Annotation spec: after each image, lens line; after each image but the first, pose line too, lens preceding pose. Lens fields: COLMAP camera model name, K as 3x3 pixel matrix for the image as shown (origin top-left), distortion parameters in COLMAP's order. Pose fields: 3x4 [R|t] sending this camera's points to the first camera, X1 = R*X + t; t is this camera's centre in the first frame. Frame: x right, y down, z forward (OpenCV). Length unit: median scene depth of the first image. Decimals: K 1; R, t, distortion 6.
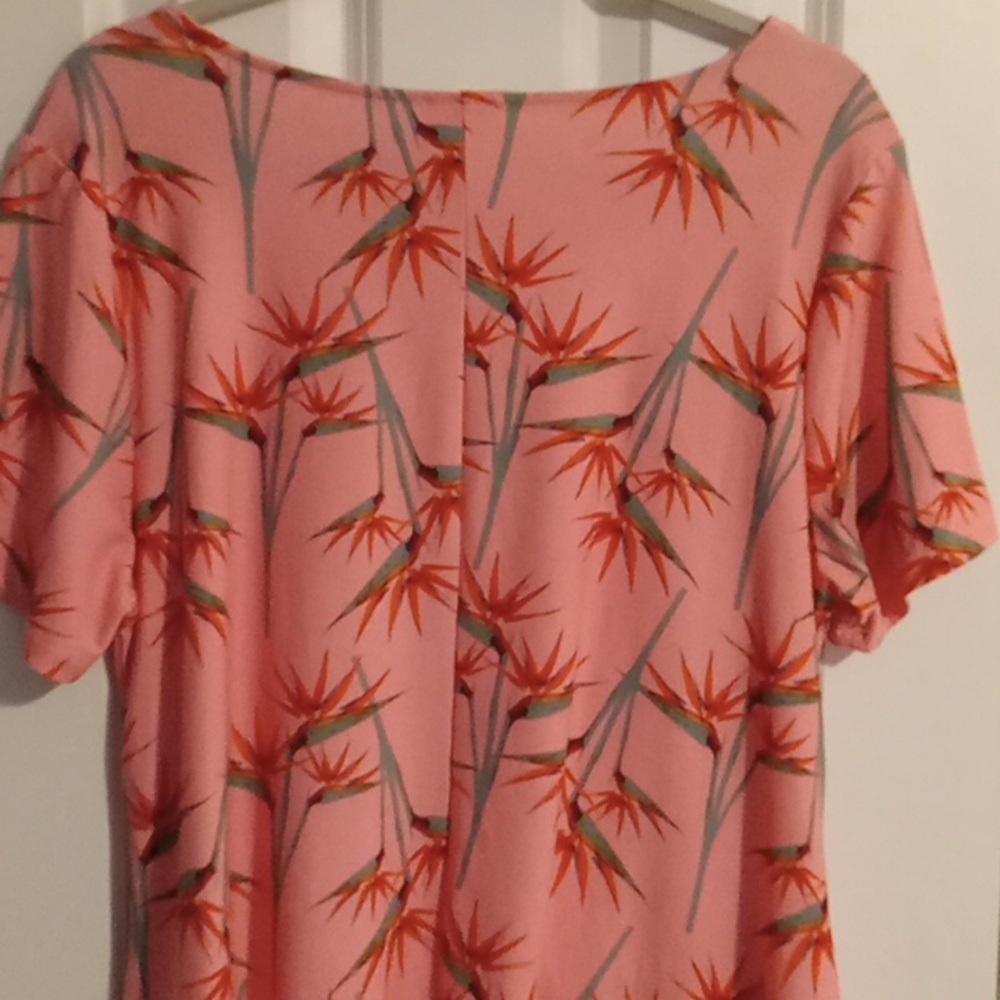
lens RADIAL K [[1659.4, 0, 496.9], [0, 1659.4, 503.6], [0, 0, 1]] dist [0.117109, 0.000000]
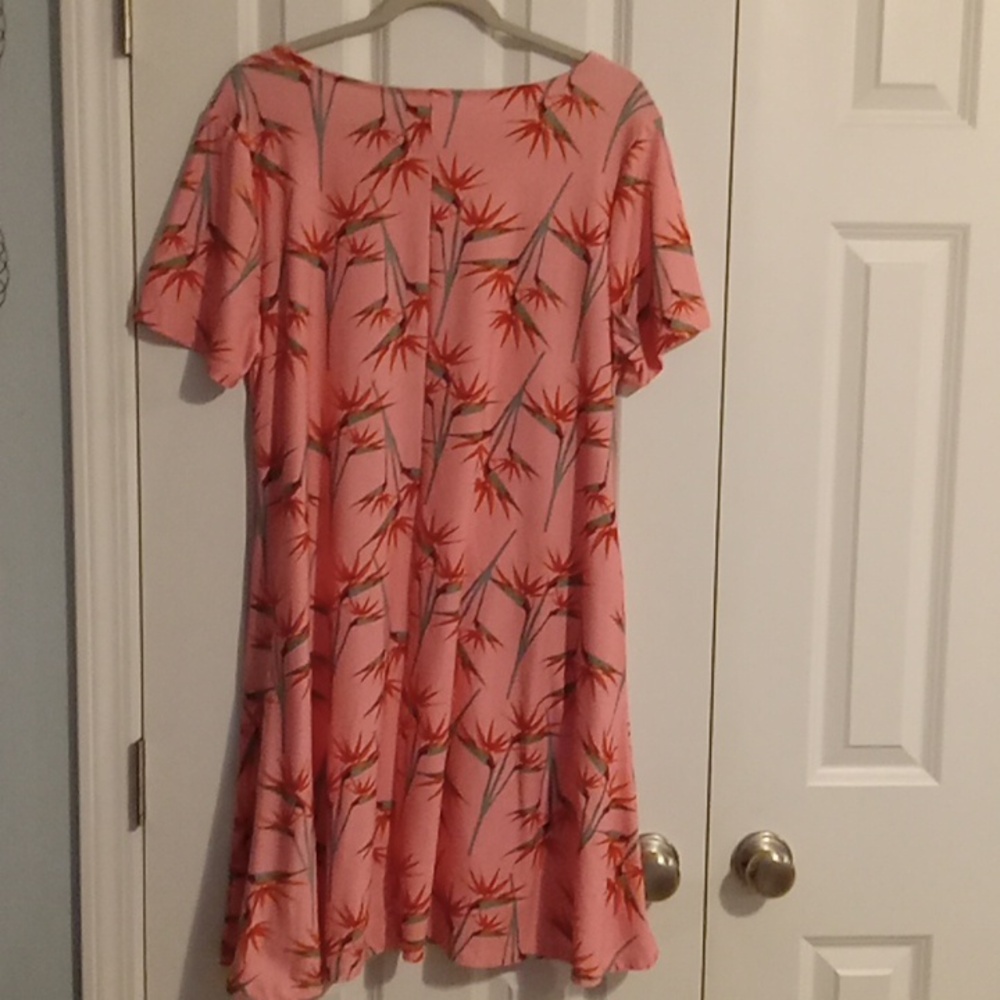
lens RADIAL K [[1659.4, 0, 505.2], [0, 1659.4, 507.2], [0, 0, 1]] dist [0.117109, 0.000000]
pose [[0.999621, 0.015856, -0.022507, 0.115373], [-0.015153, 0.999403, 0.031060, 0.175741], [0.022986, -0.030708, 0.999264, -0.941191]]
